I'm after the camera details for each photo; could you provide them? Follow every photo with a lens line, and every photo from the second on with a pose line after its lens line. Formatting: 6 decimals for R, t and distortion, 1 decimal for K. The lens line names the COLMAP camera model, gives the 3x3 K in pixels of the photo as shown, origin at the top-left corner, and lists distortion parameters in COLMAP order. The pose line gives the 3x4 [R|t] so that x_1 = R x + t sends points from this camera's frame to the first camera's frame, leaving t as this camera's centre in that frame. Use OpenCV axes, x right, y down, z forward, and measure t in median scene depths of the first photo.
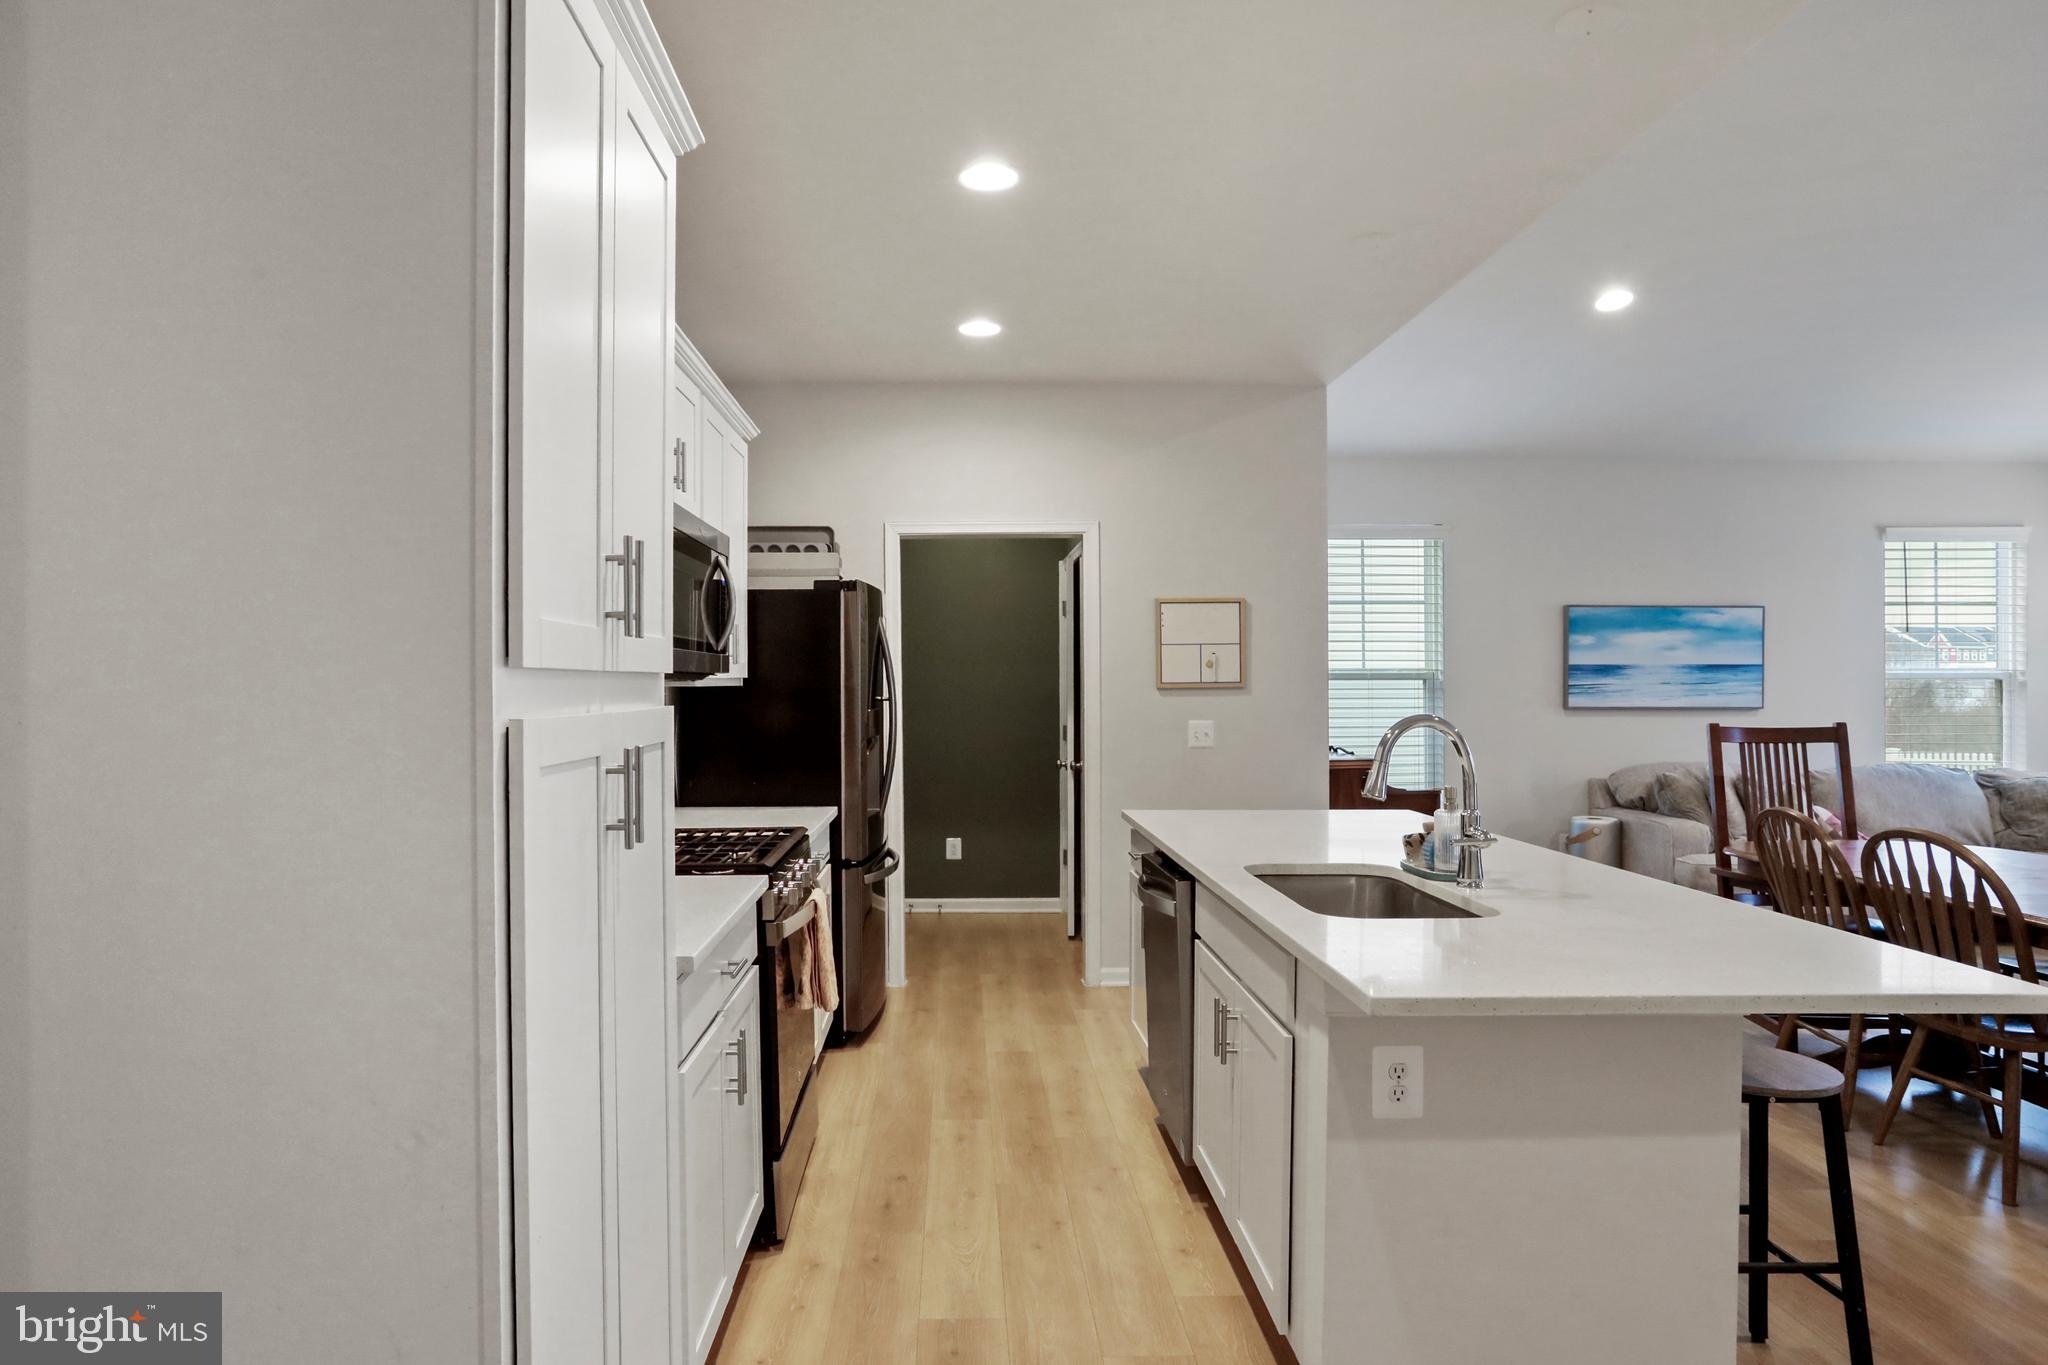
lens RADIAL K [[1225.4, 0, 988.6], [0, 1225.4, 688.4], [0, 0, 1]] dist [-0.034082, 0.017586]
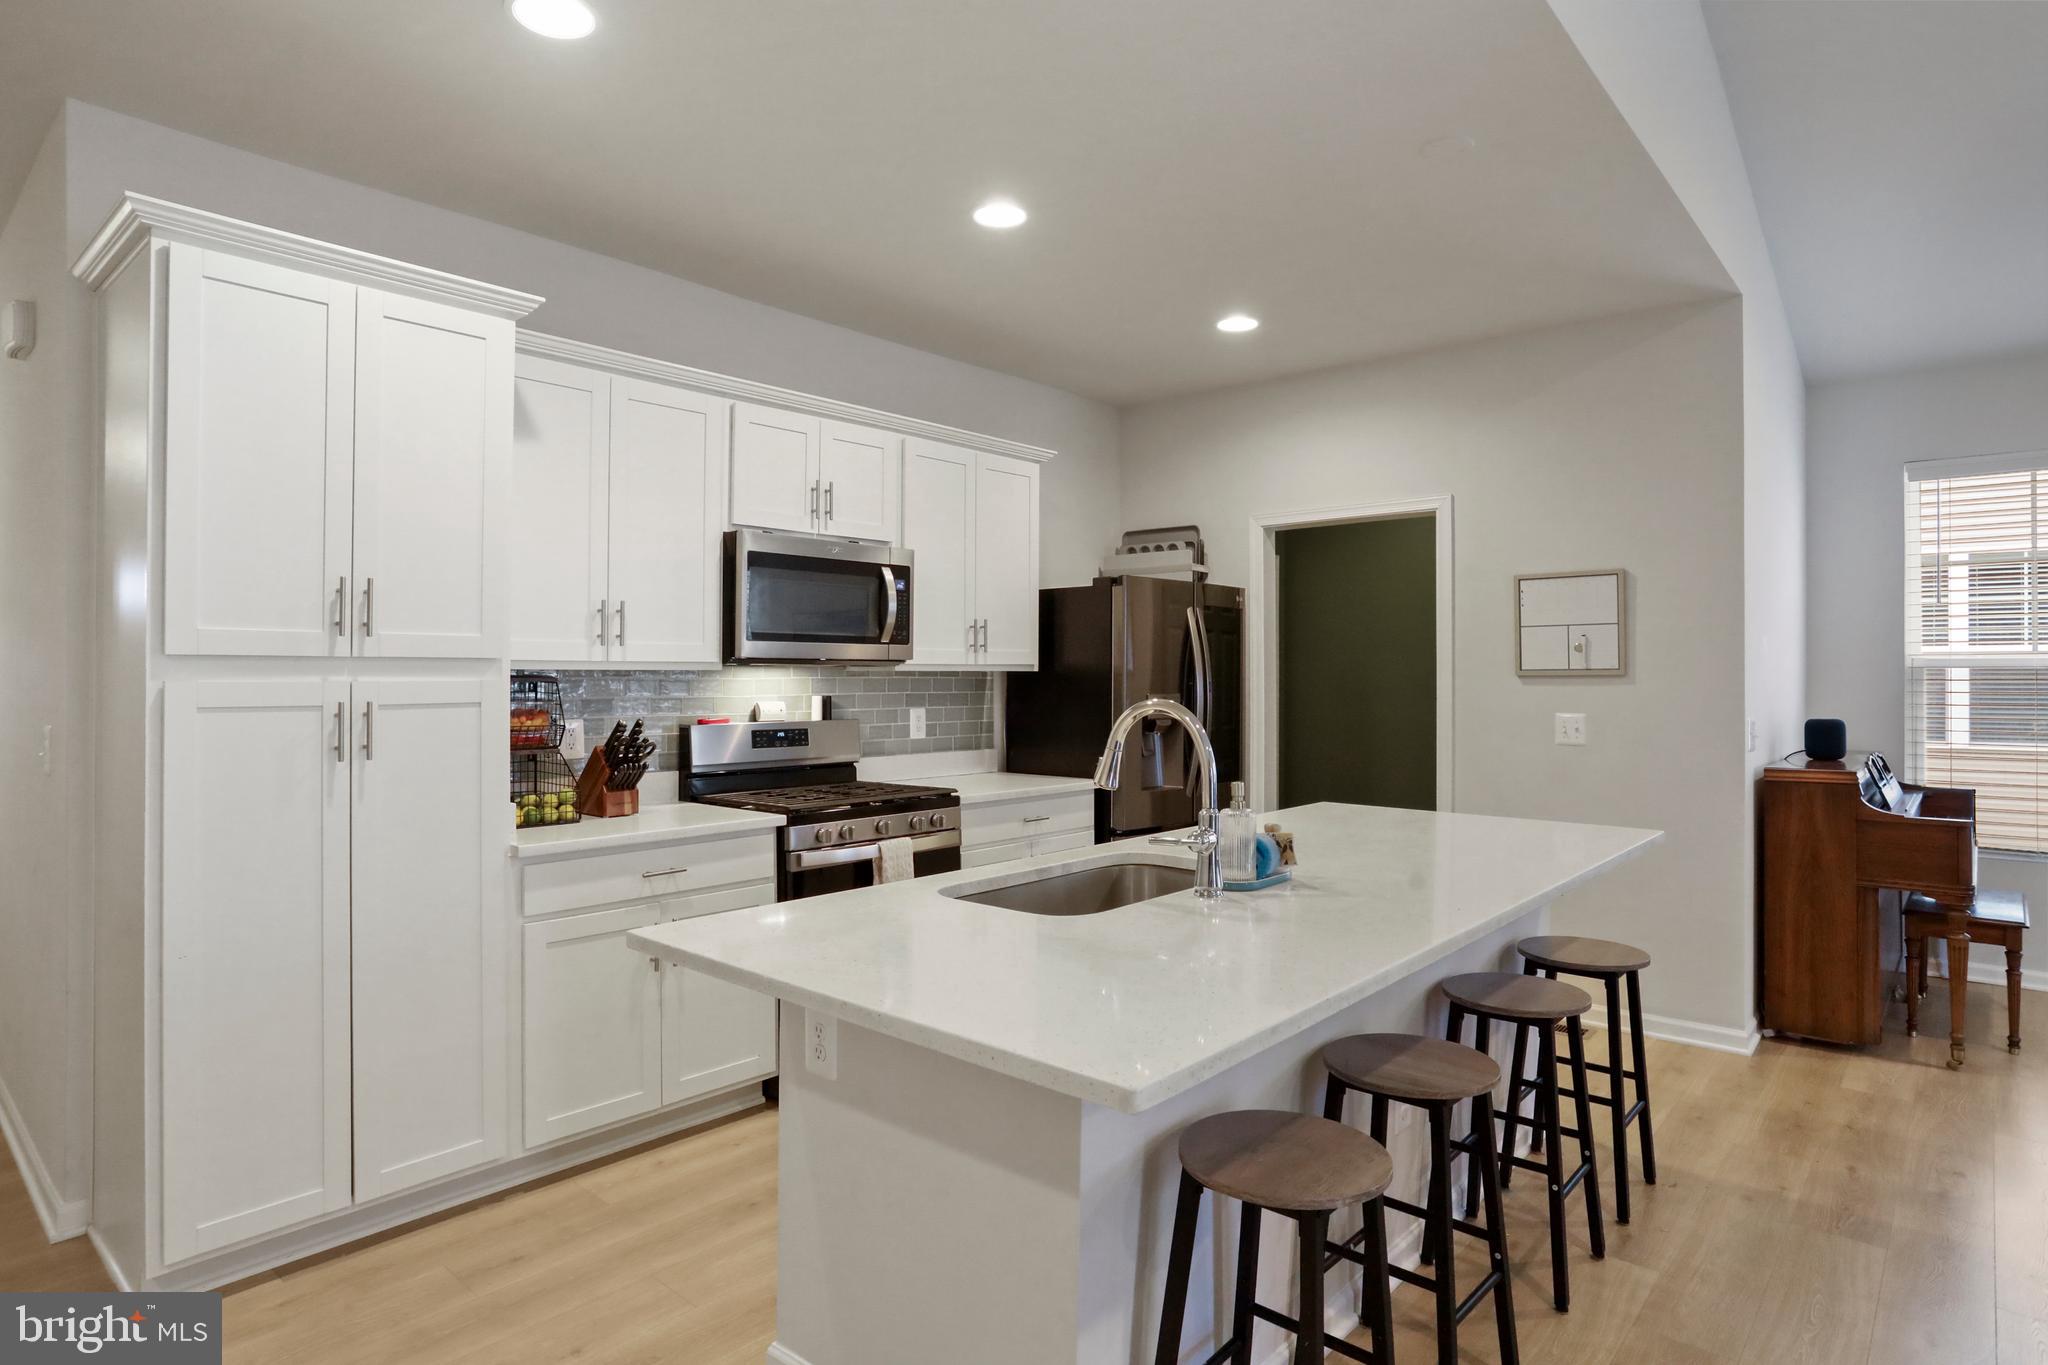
lens RADIAL K [[1158.5, 0, 1047.1], [0, 1158.5, 664.4], [0, 0, 1]] dist [-0.004145, -0.000268]
pose [[0.746754, -0.003743, -0.665089, 0.440801], [-0.006355, 0.999898, -0.012764, 0.004476], [0.665069, 0.013758, 0.746655, 0.146576]]
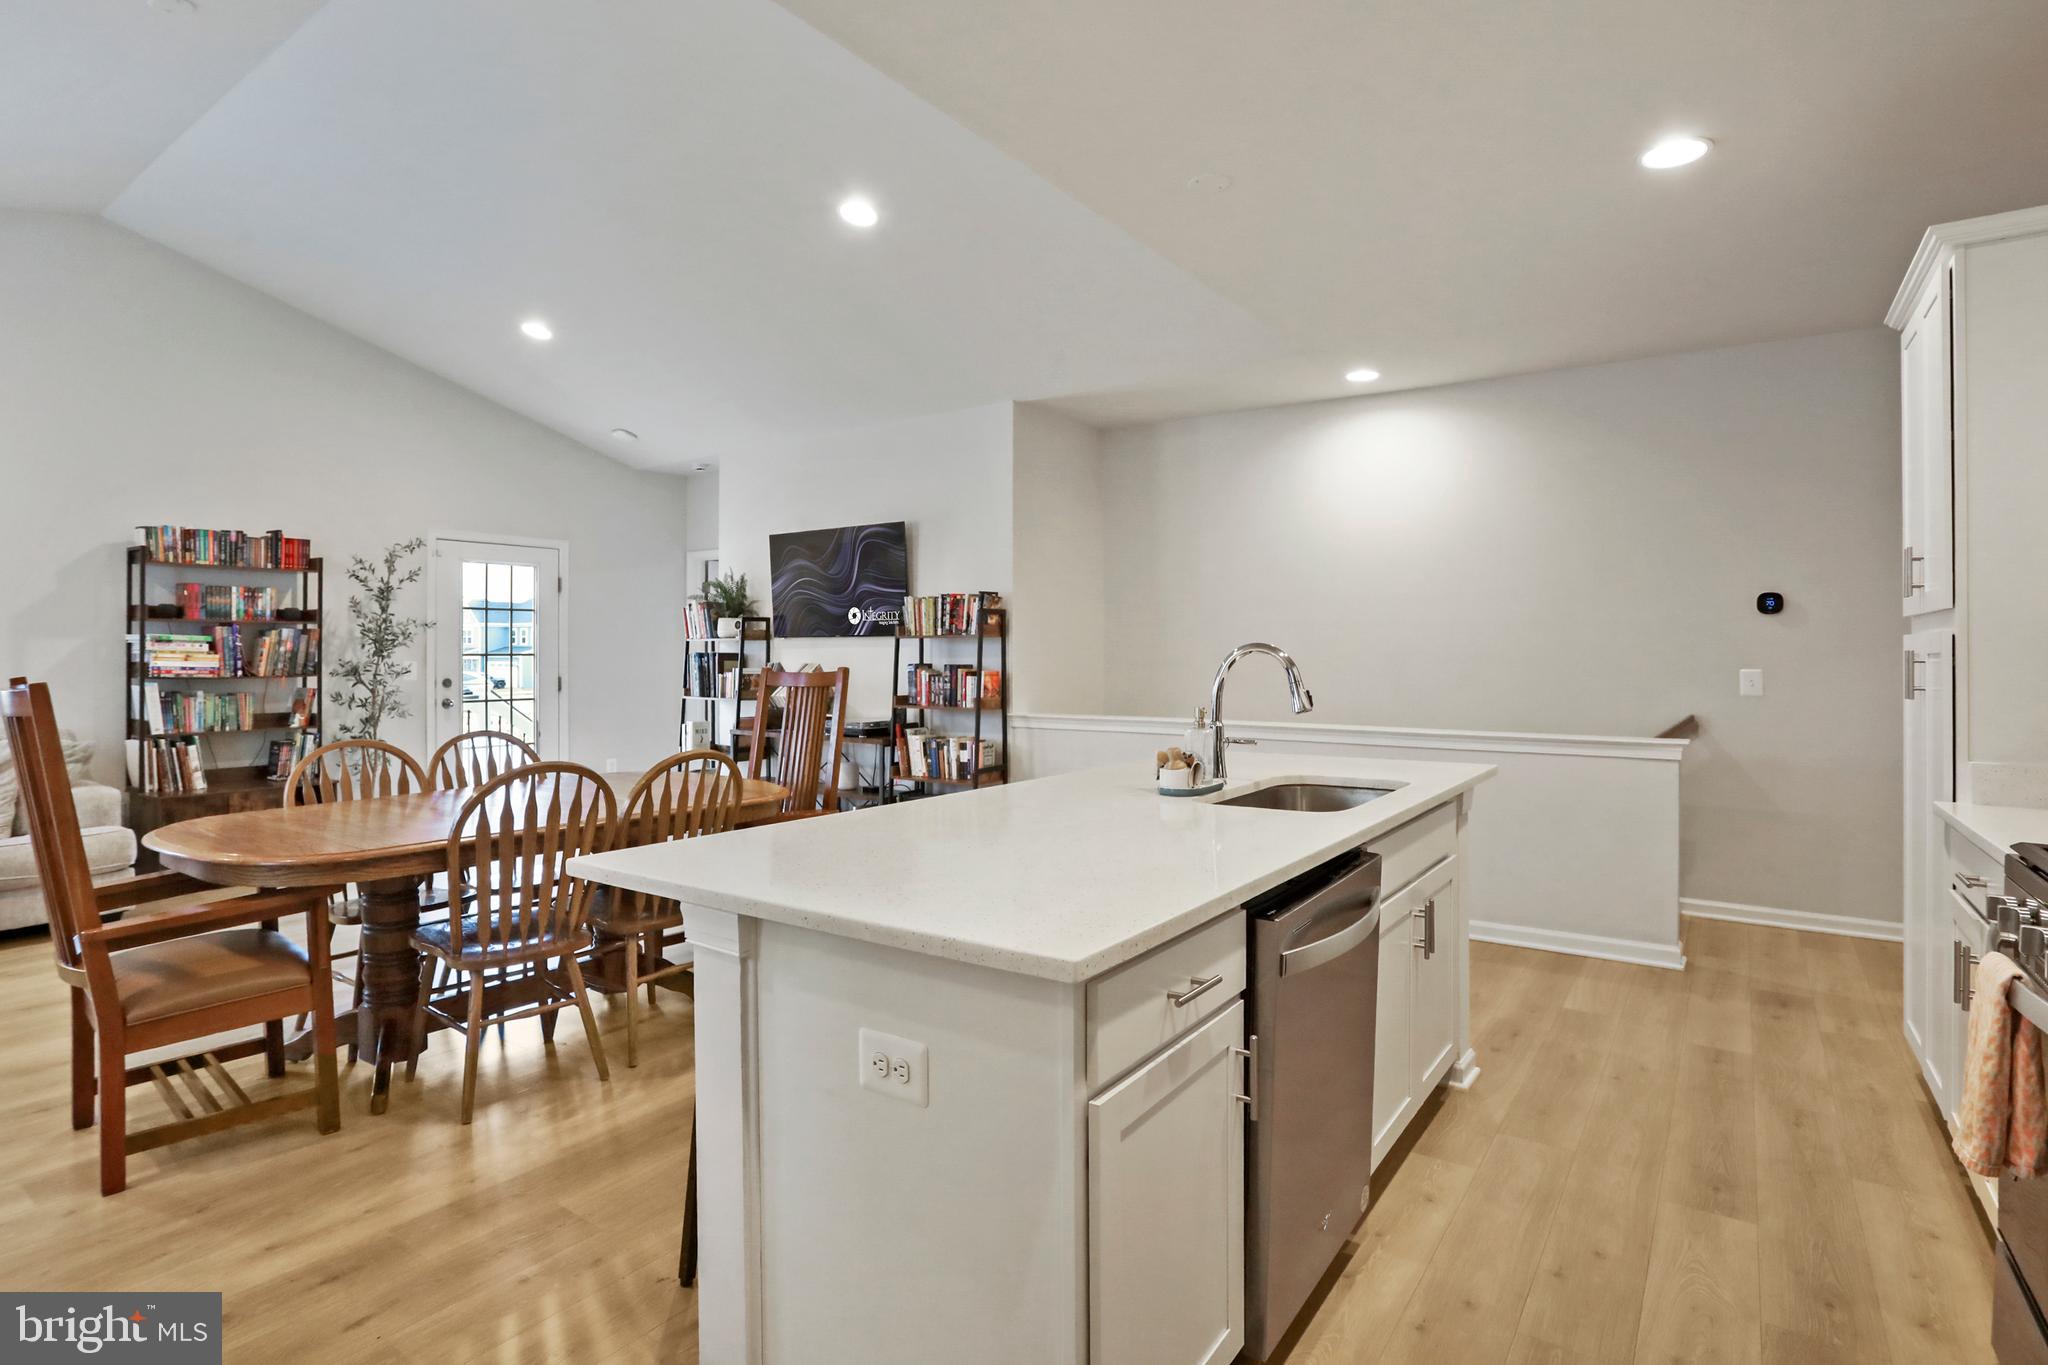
lens RADIAL K [[1042.7, 0, 988.9], [0, 1042.7, 649.3], [0, 0, 1]] dist [-0.062992, 0.039309]
pose [[-0.790986, 0.000174, 0.611834, -0.026141], [0.004076, 0.999979, 0.004985, 0.010150], [-0.611820, 0.006437, -0.790971, 0.978112]]
